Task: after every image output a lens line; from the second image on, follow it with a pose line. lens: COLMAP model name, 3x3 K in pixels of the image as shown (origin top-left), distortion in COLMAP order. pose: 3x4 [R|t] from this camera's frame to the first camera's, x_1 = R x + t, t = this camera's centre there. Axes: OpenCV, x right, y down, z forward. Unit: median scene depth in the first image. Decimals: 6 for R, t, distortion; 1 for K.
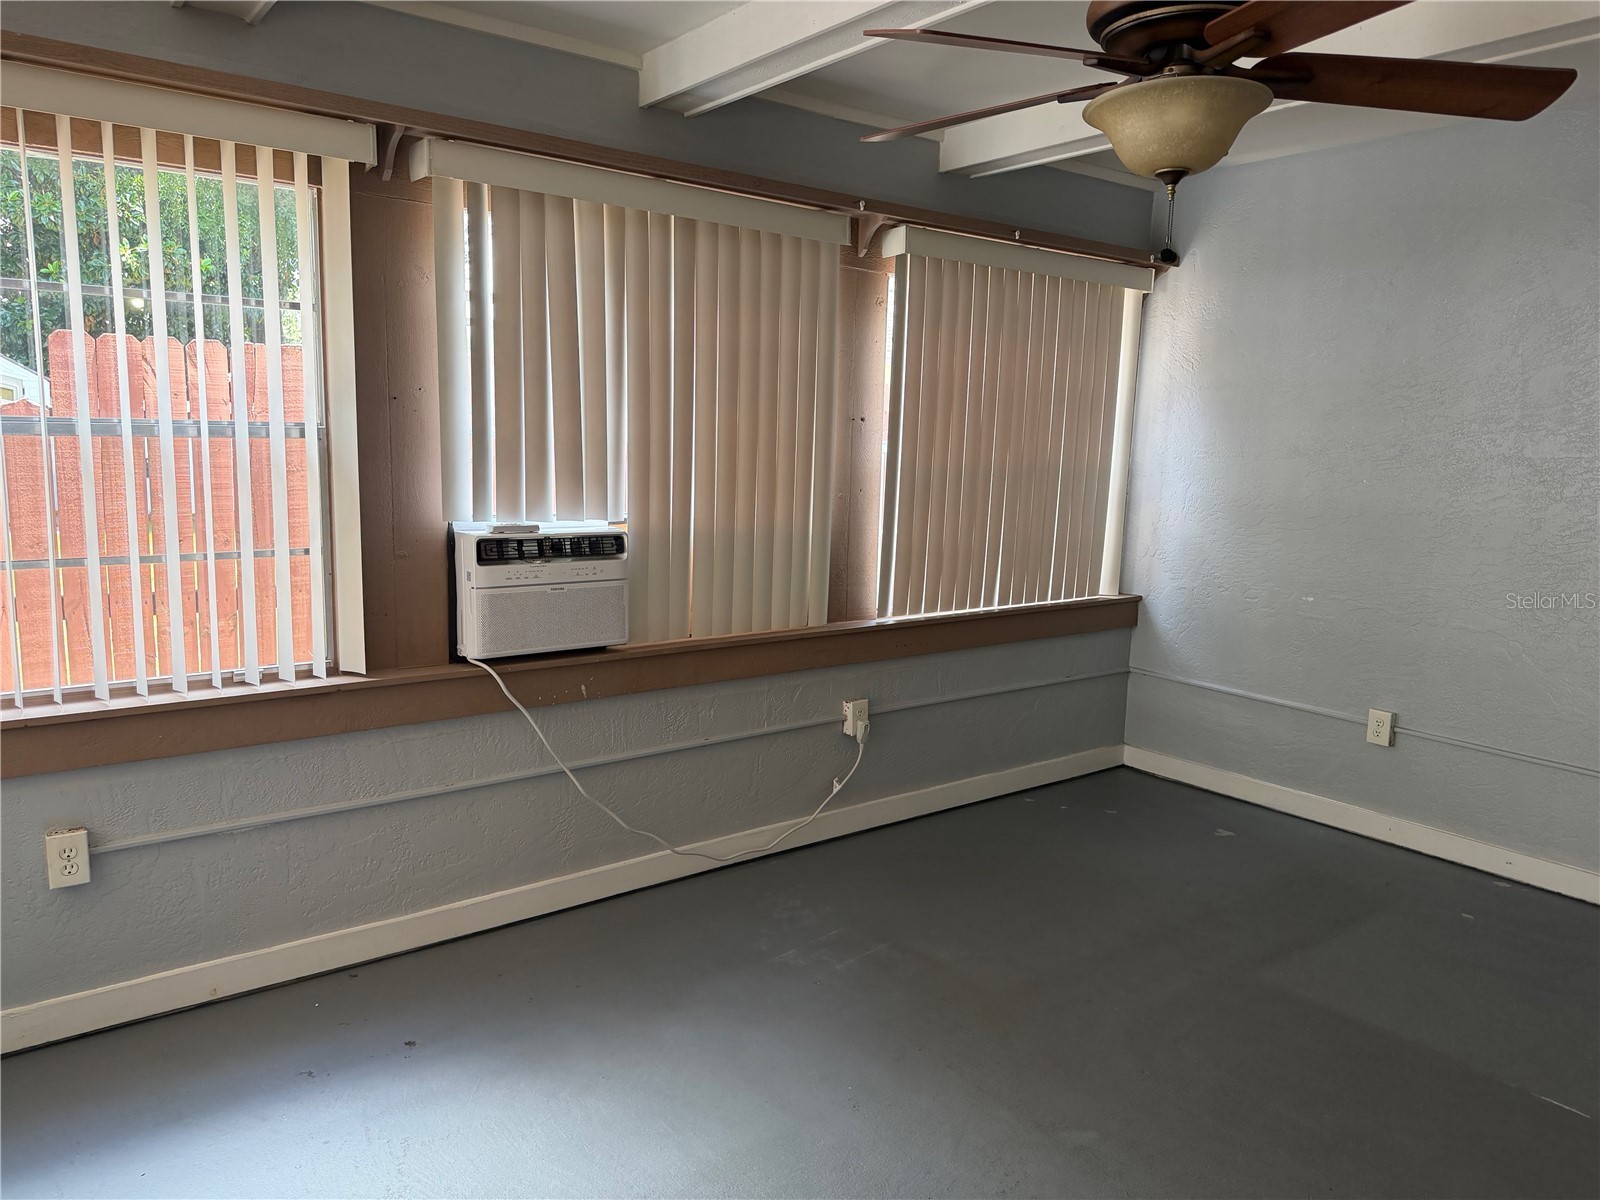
lens RADIAL K [[1117.3, 0, 789.7], [0, 1117.3, 606.8], [0, 0, 1]] dist [0.144258, -0.194220]
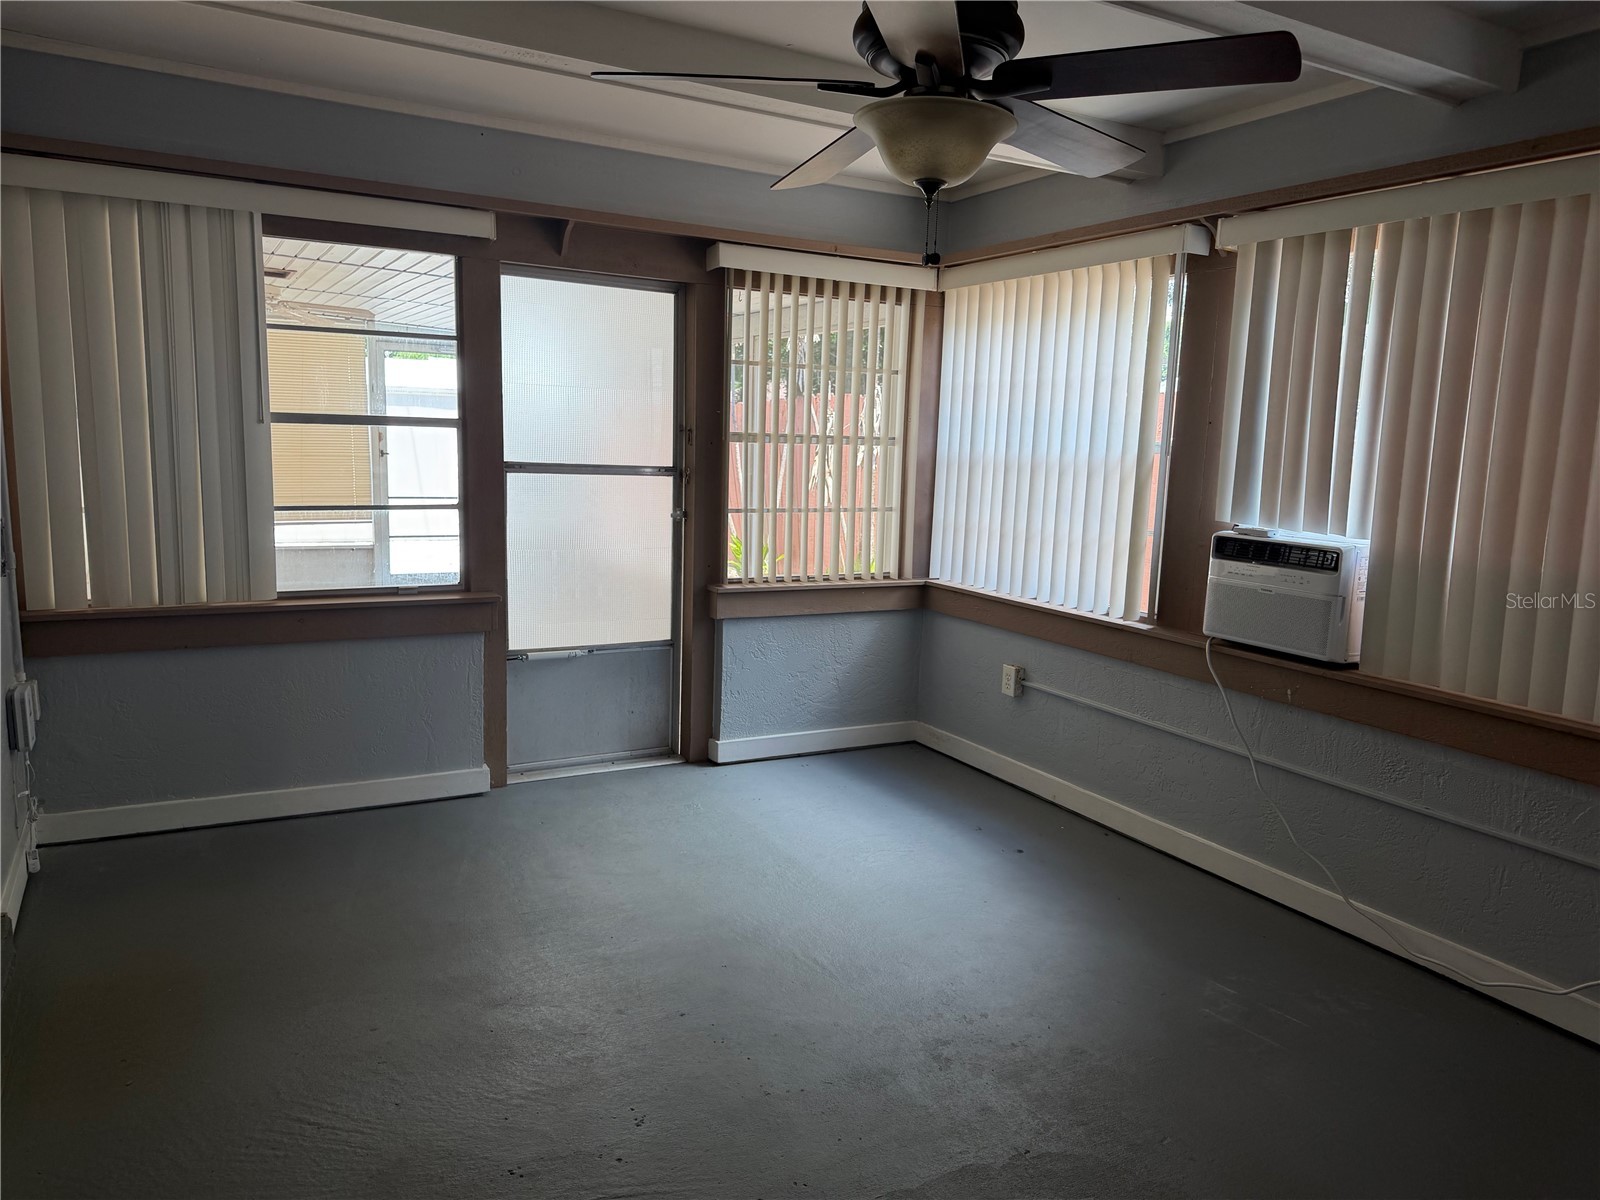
lens RADIAL K [[1124.0, 0, 803.1], [0, 1124.0, 601.6], [0, 0, 1]] dist [0.028940, -0.038797]
pose [[-0.139895, 0.116096, -0.983337, 0.918314], [-0.191663, 0.971145, 0.141924, -0.072954], [0.971439, 0.208324, -0.113607, 0.678268]]
